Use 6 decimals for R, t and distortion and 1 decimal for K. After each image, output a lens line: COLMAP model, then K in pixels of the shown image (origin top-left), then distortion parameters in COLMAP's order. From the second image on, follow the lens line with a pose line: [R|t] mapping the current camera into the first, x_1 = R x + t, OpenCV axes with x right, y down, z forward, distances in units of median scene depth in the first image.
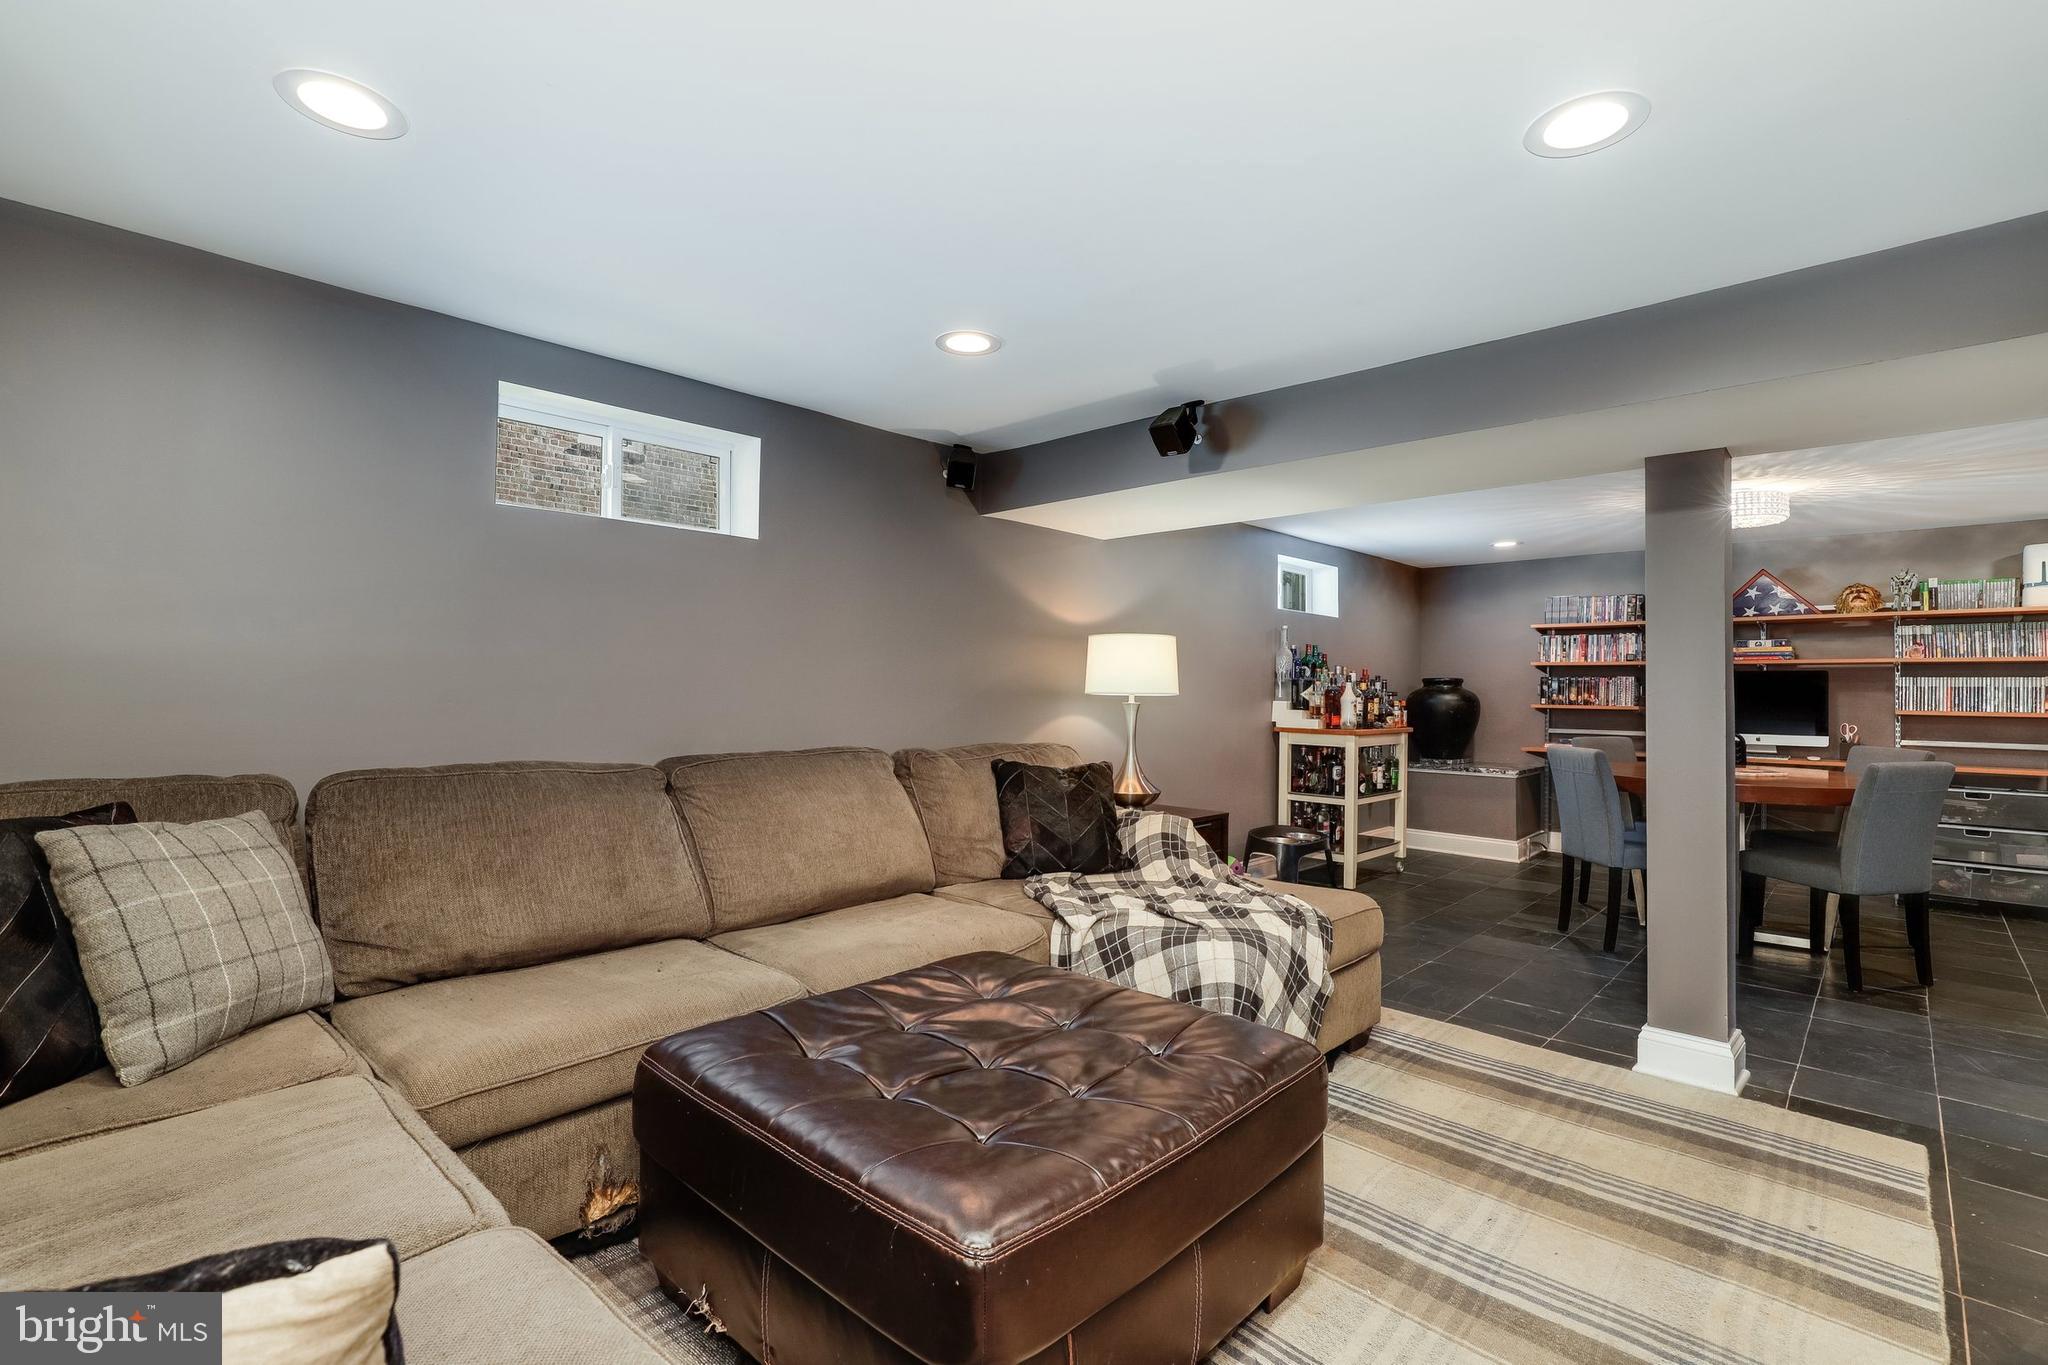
lens RADIAL K [[932.1, 0, 1026.3], [0, 932.1, 682.0], [0, 0, 1]] dist [-0.007114, 0.002485]
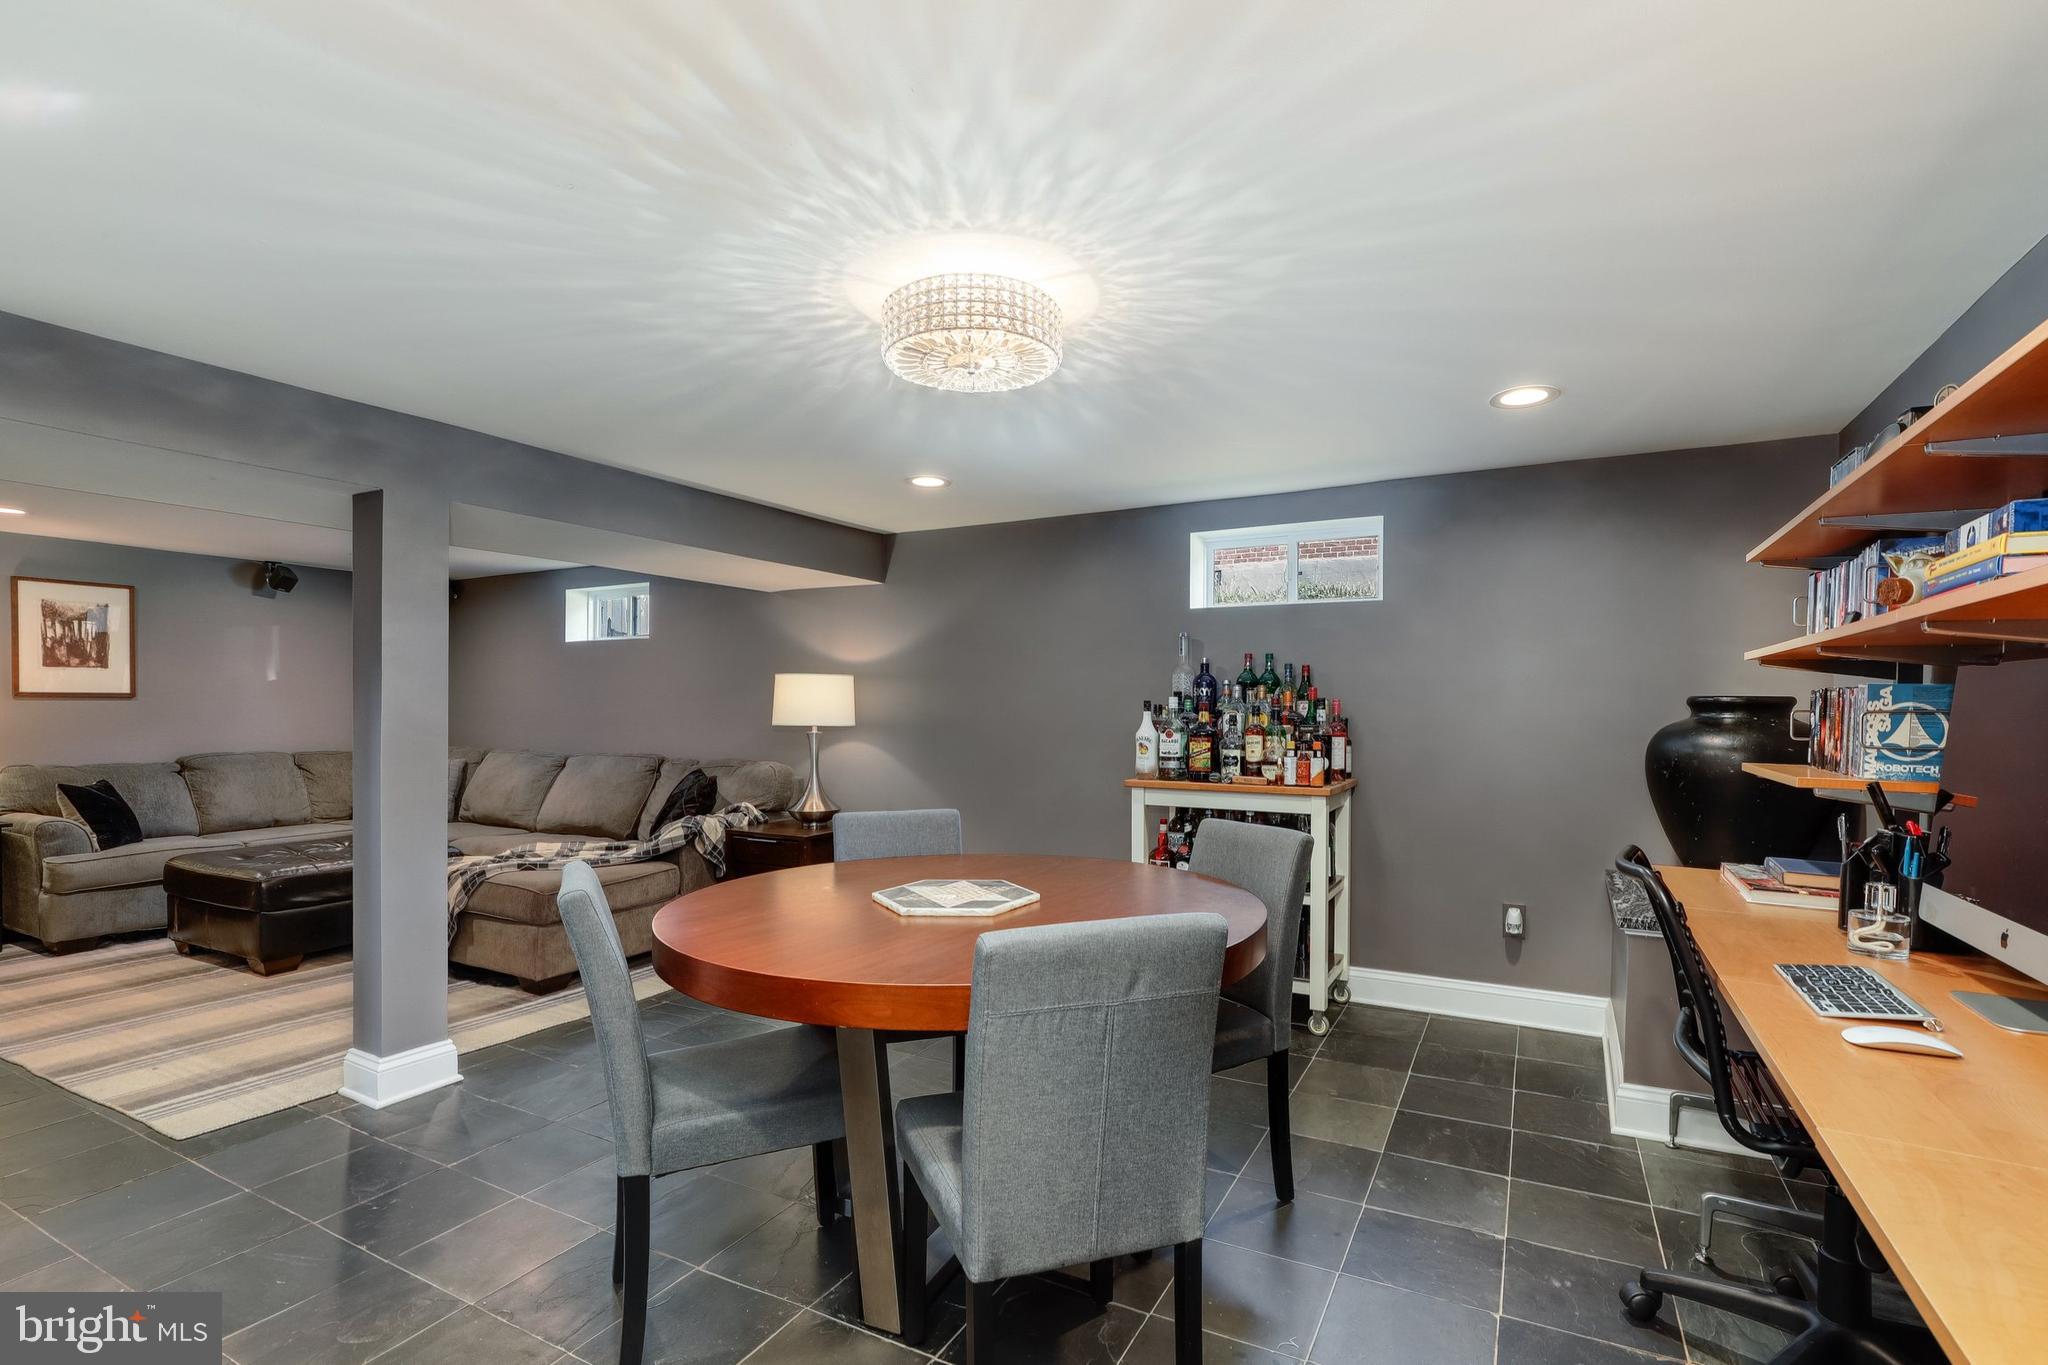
lens RADIAL K [[932.1, 0, 1021.5], [0, 932.1, 725.4], [0, 0, 1]] dist [-0.007114, 0.002485]
pose [[0.258608, 0.009829, -0.965932, 0.967952], [0.008232, 0.999890, 0.012378, 0.001121], [0.965947, -0.011153, 0.258498, 0.713609]]
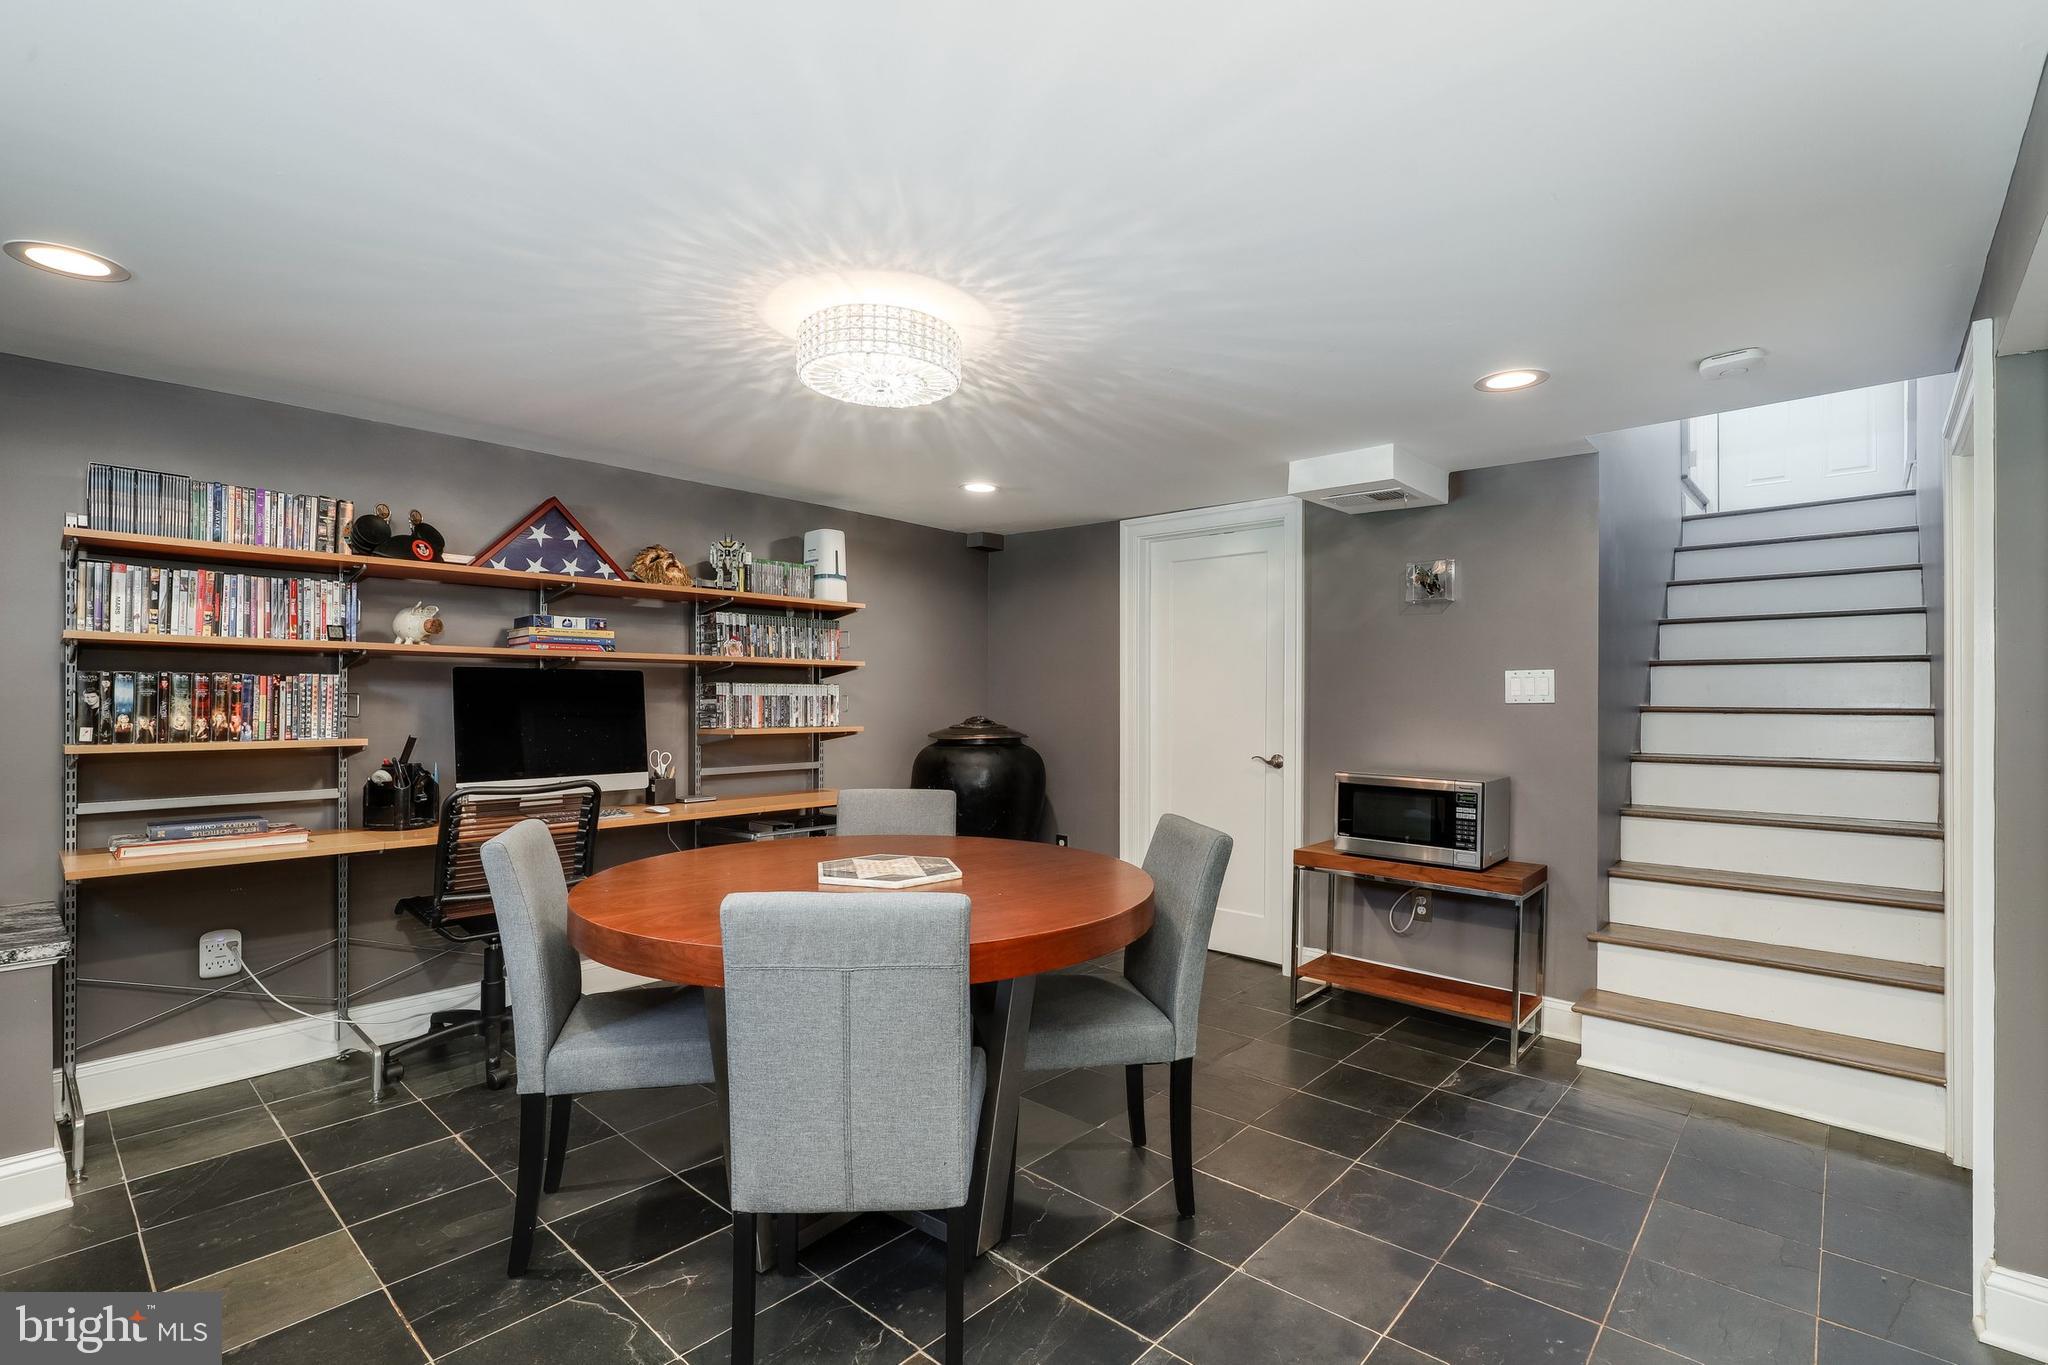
lens RADIAL K [[932.1, 0, 1011.1], [0, 932.1, 686.1], [0, 0, 1]] dist [-0.007114, 0.002485]
pose [[-0.013459, 0.000131, 0.999909, 0.203853], [-0.014477, 0.999895, -0.000326, -0.005355], [-0.999805, -0.014480, -0.013456, 0.737581]]
